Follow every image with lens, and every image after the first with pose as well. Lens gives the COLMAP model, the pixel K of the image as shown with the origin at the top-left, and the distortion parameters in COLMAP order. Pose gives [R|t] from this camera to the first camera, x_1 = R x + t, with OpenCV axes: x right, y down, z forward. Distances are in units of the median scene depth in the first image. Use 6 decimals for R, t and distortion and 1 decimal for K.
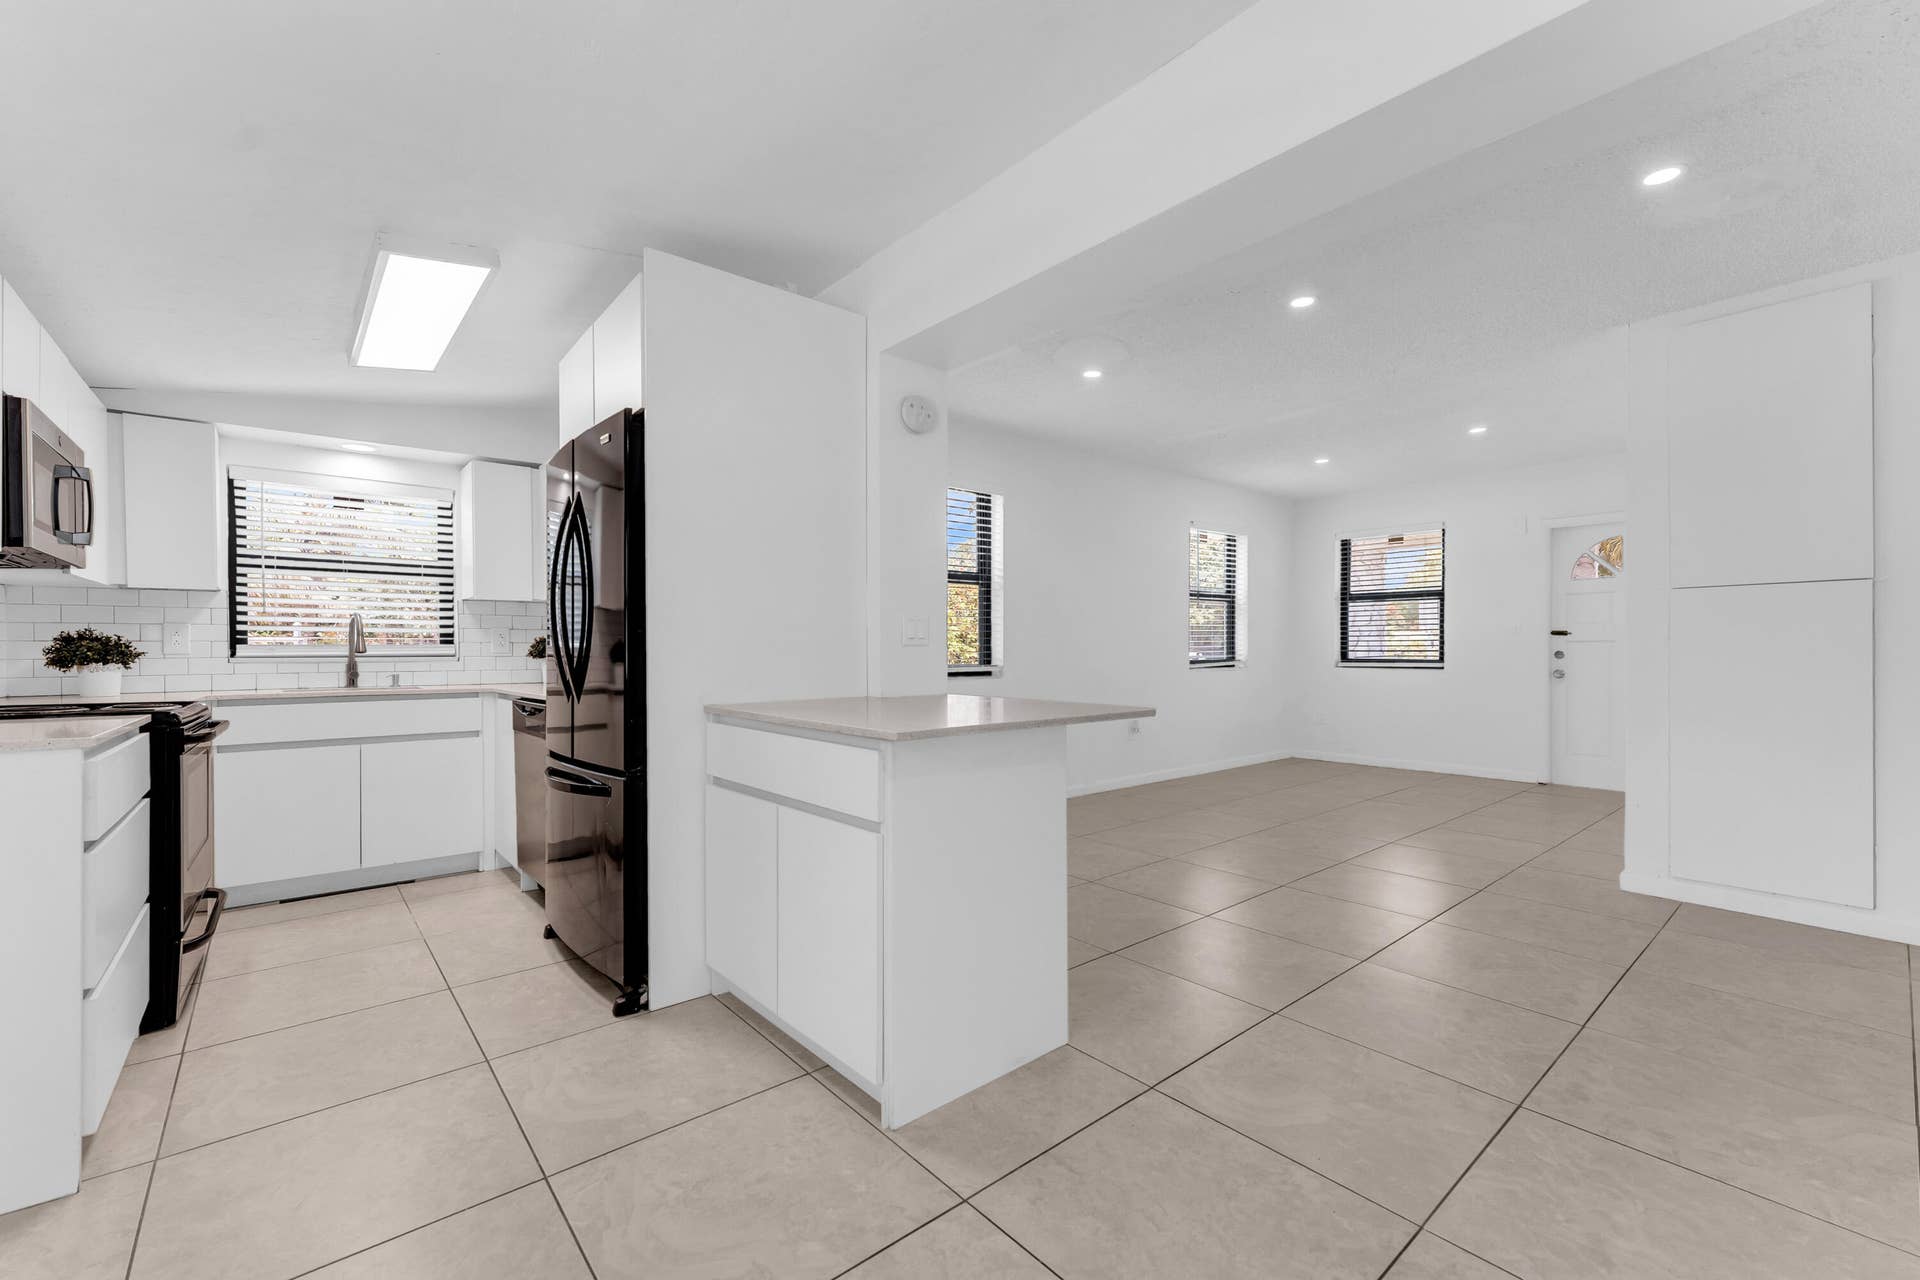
lens RADIAL K [[784.6, 0, 960.0], [0, 784.6, 640.0], [0, 0, 1]] dist [-0.000399, -0.000150]
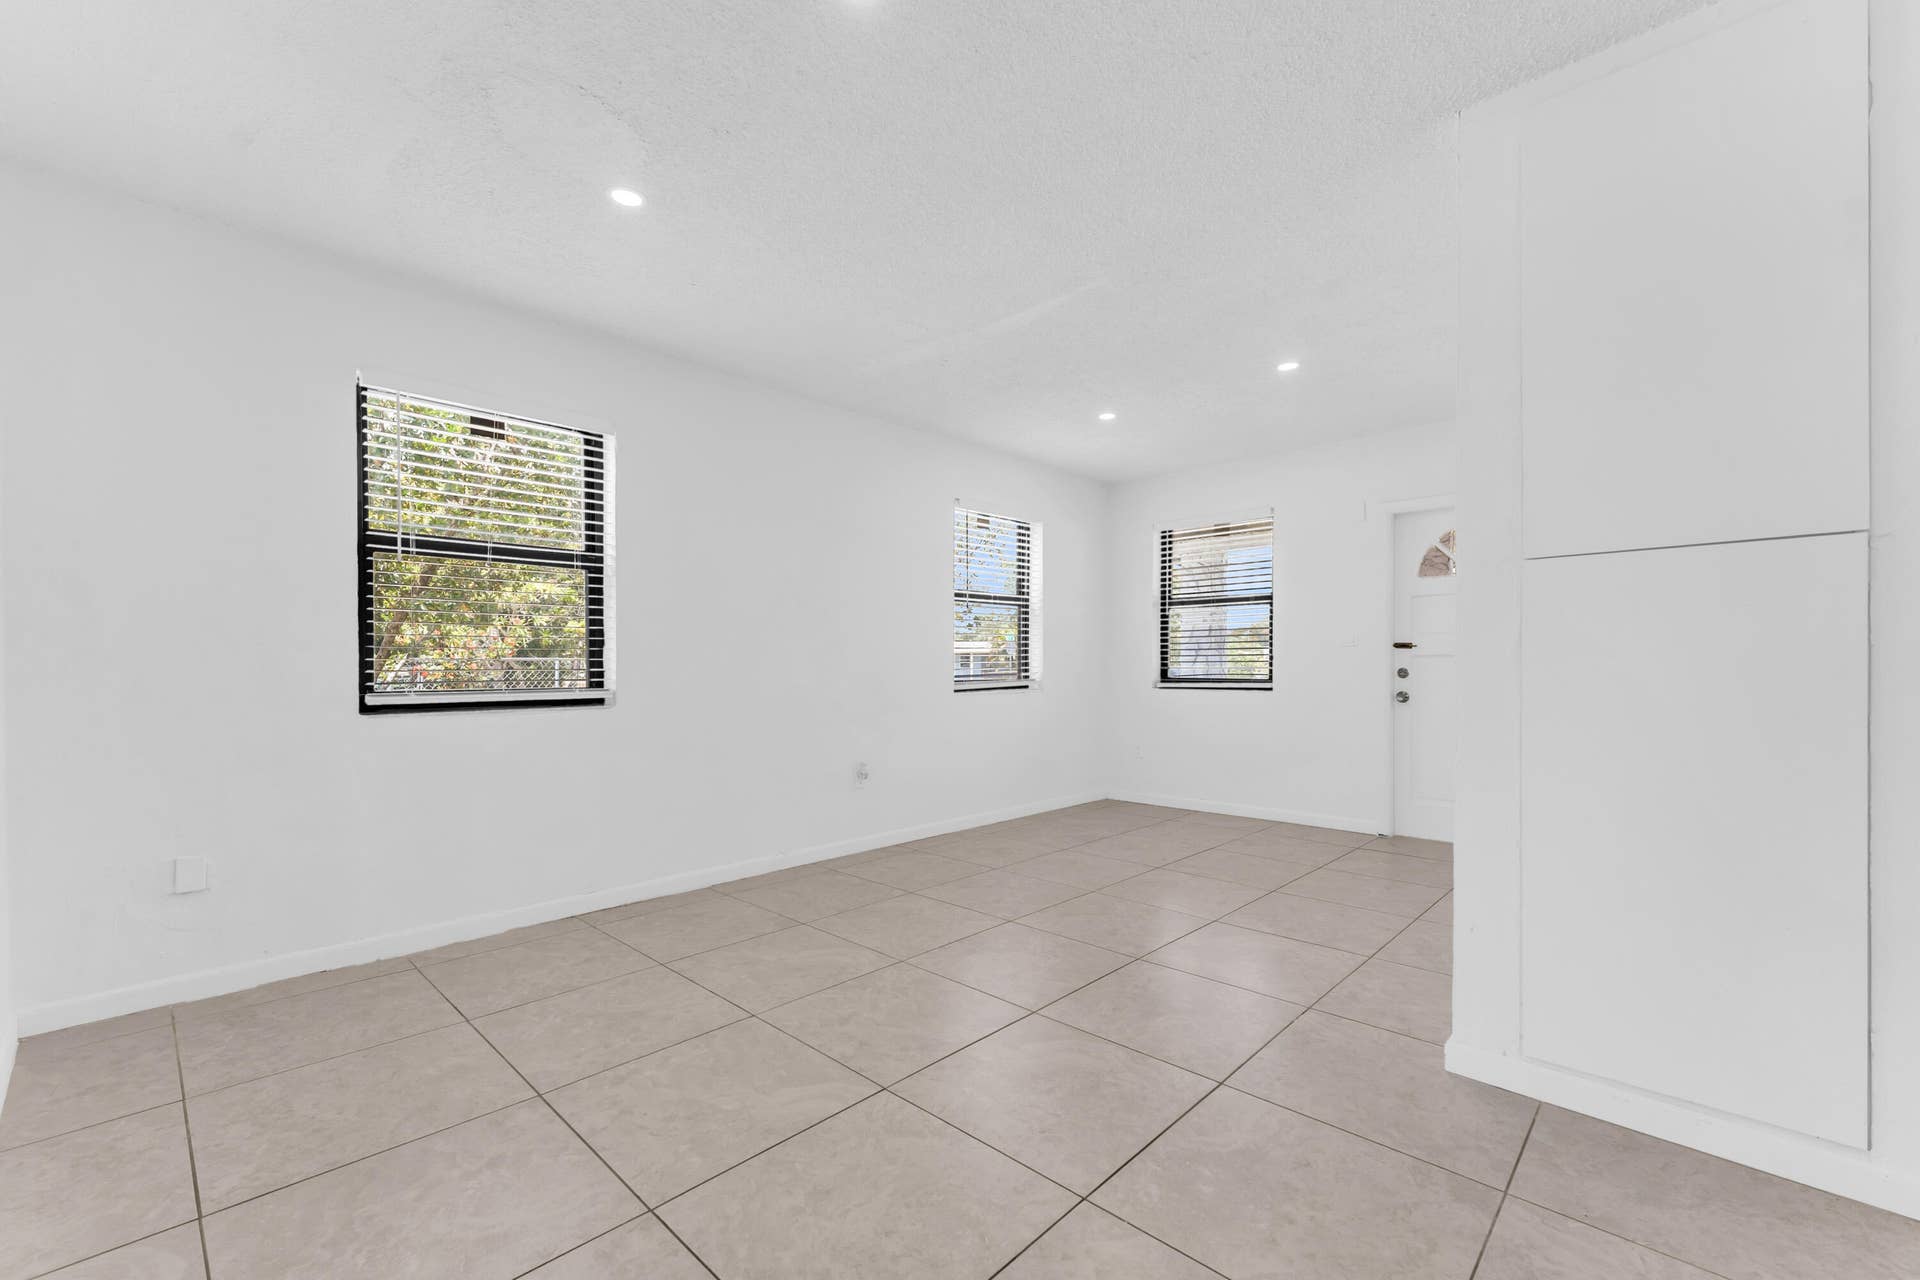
lens RADIAL K [[793.3, 0, 965.3], [0, 793.3, 654.1], [0, 0, 1]] dist [0.001478, -0.000013]
pose [[0.993752, 0.002245, 0.111592, 0.223968], [-0.001767, 0.999989, -0.004384, 0.003789], [-0.111601, 0.004160, 0.993744, 0.240183]]
